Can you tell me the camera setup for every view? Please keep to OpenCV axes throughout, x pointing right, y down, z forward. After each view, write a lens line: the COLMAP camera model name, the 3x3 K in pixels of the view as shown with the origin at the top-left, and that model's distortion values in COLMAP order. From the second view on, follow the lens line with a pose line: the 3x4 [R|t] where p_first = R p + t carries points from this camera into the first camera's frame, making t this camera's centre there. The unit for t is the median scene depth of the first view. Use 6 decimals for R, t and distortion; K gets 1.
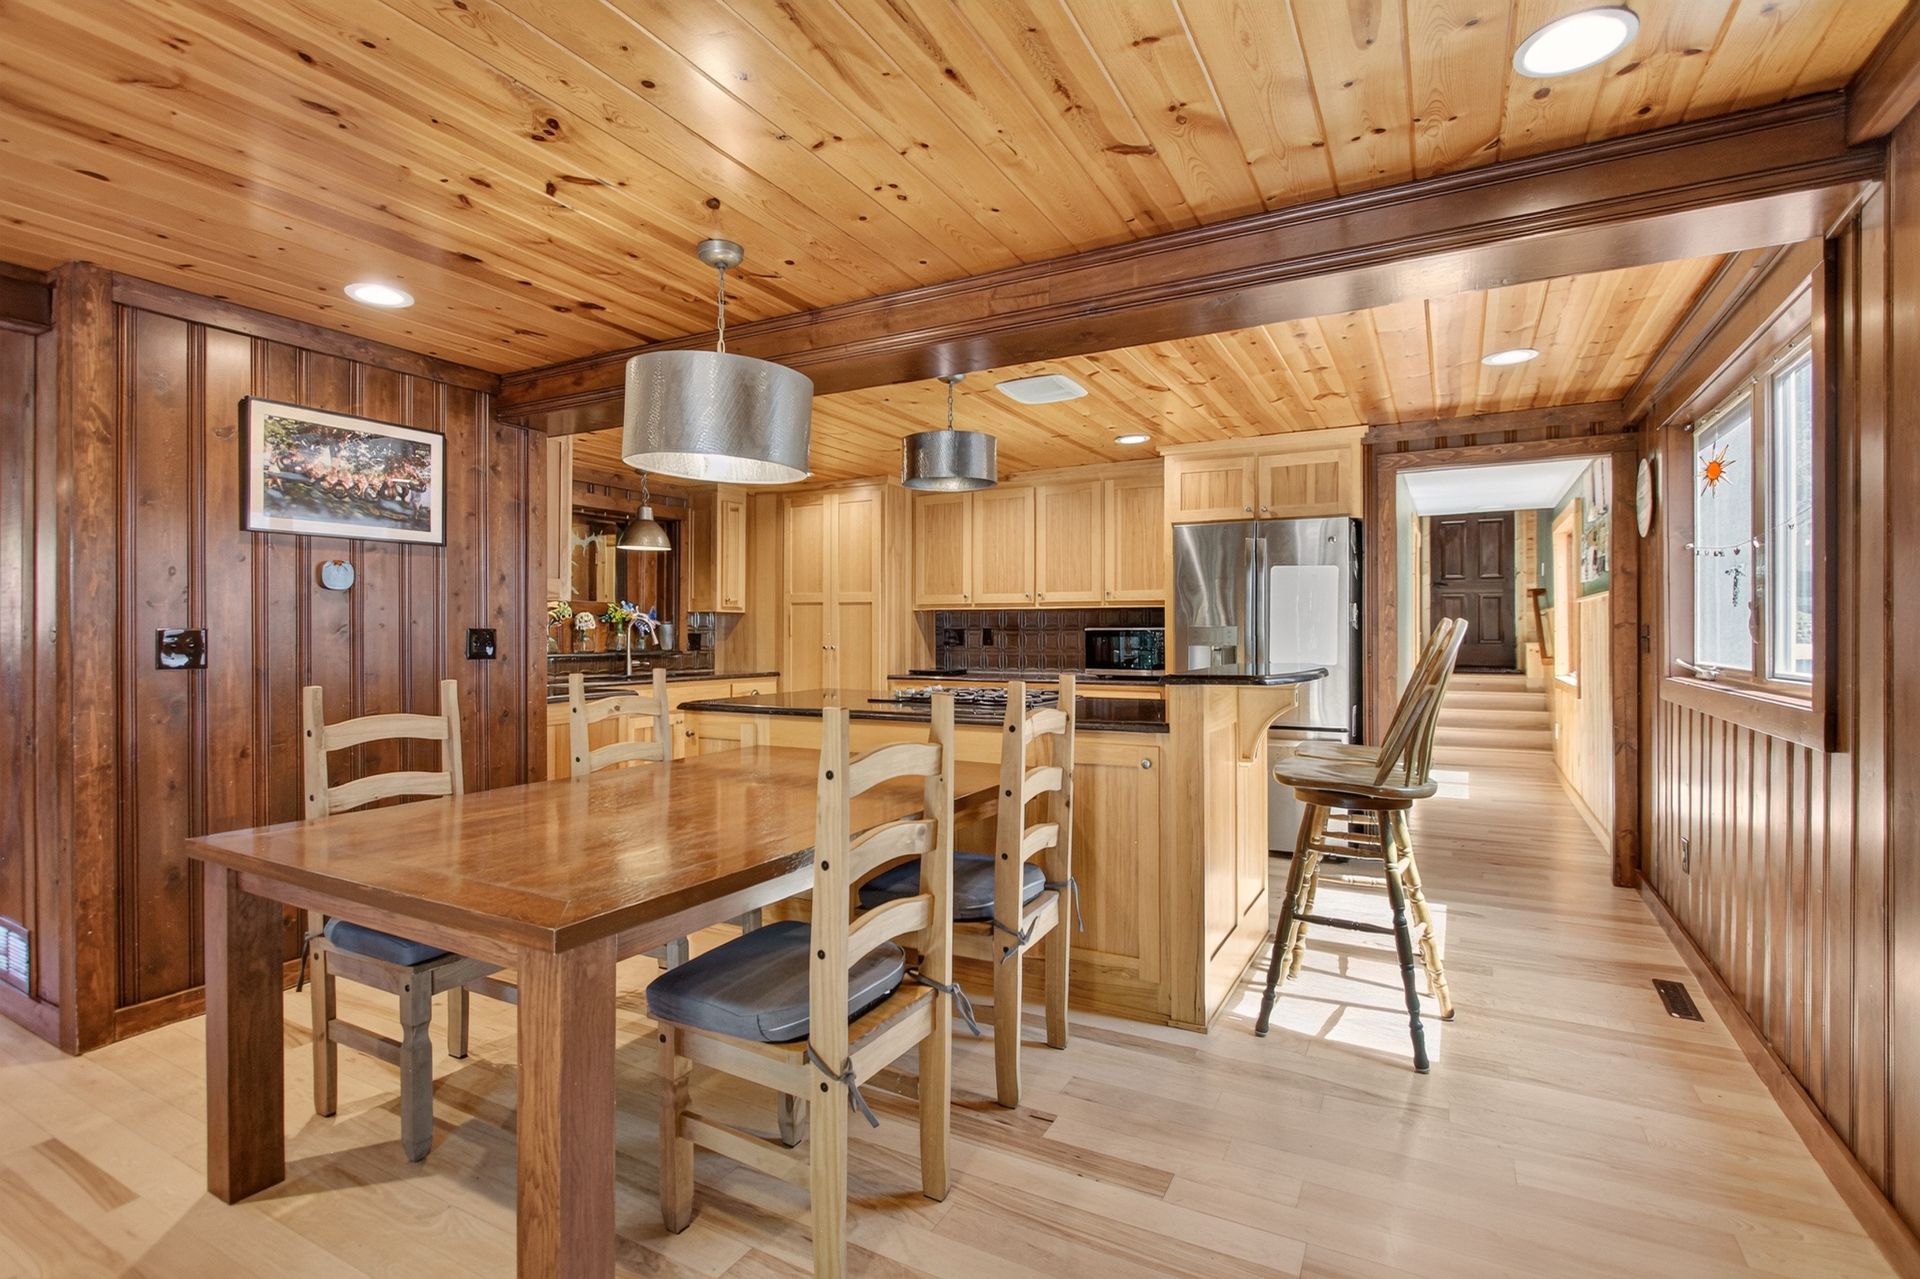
lens RADIAL K [[900.5, 0, 953.0], [0, 900.5, 636.3], [0, 0, 1]] dist [-0.009517, -0.000629]
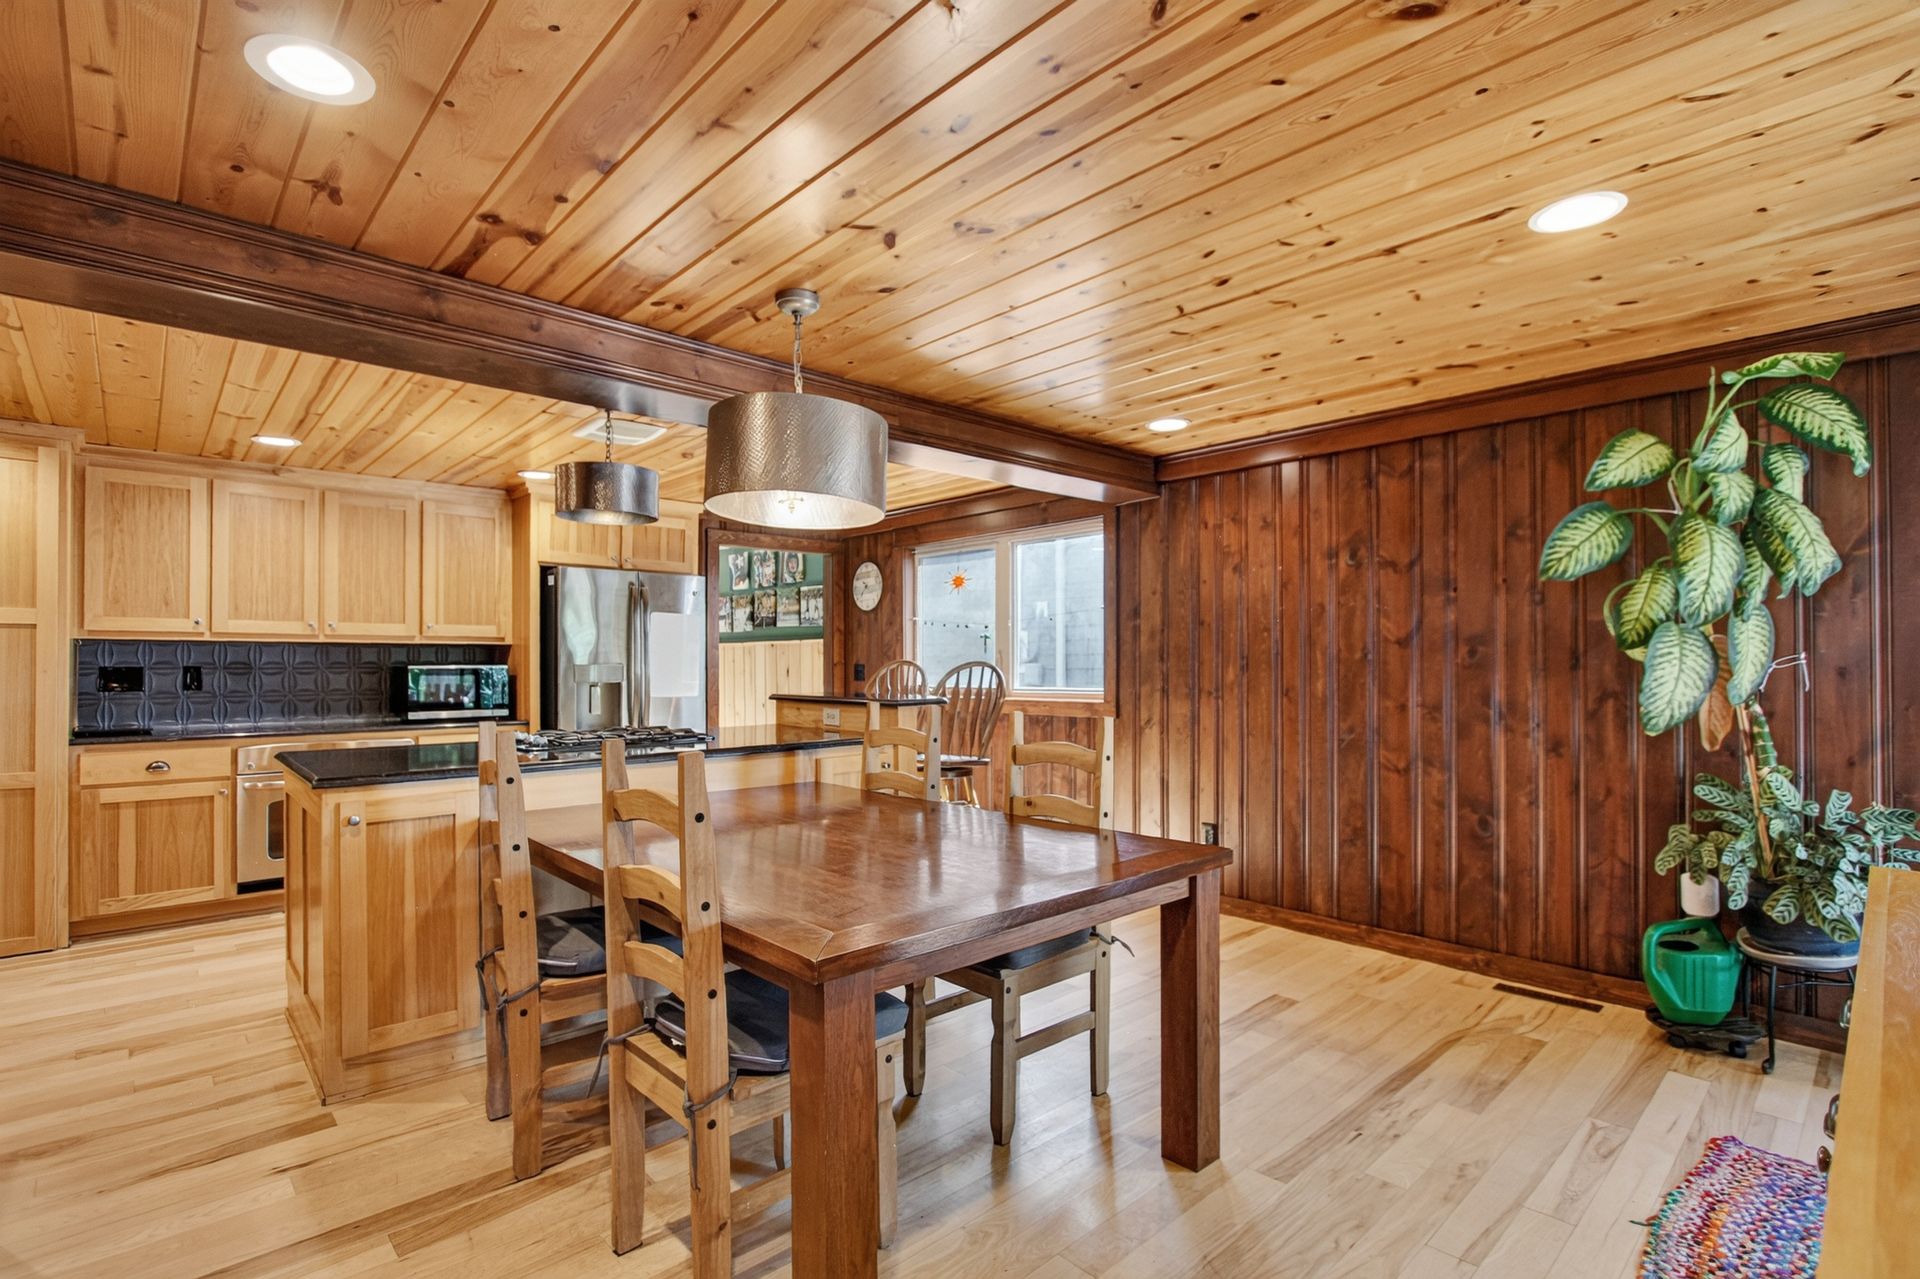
lens RADIAL K [[900.5, 0, 961.0], [0, 900.5, 659.7], [0, 0, 1]] dist [-0.009517, -0.000629]
pose [[0.312368, 0.007229, 0.949934, -0.463645], [0.009176, 0.999901, -0.010627, -0.000783], [-0.949917, 0.012036, 0.312271, 0.197362]]
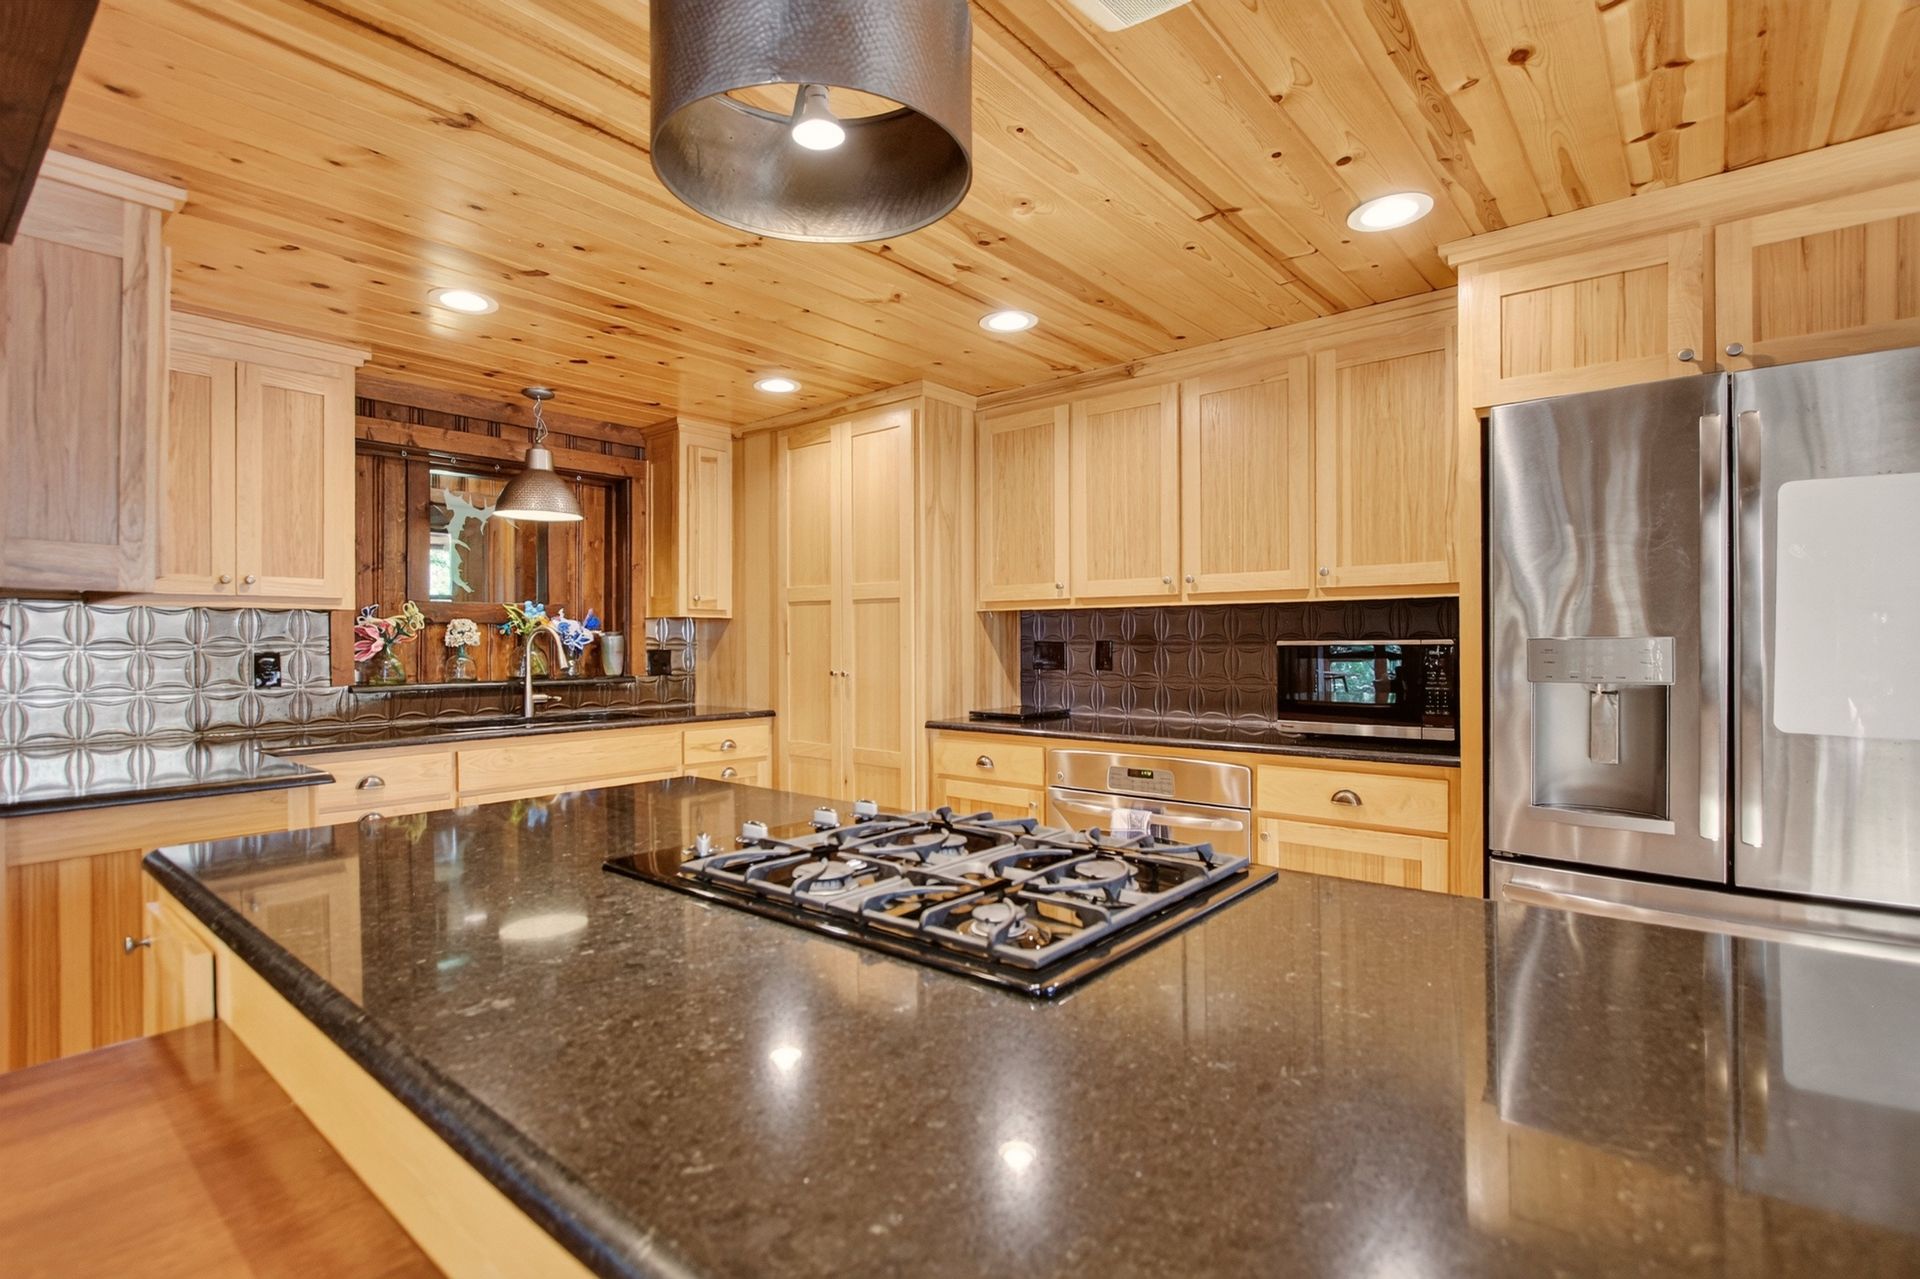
lens RADIAL K [[900.5, 0, 959.1], [0, 900.5, 638.7], [0, 0, 1]] dist [-0.009517, -0.000629]
pose [[0.982219, -0.004987, -0.187671, 0.058323], [0.003904, 0.999974, -0.006139, -0.006983], [0.187696, 0.005298, 0.982213, 0.417089]]
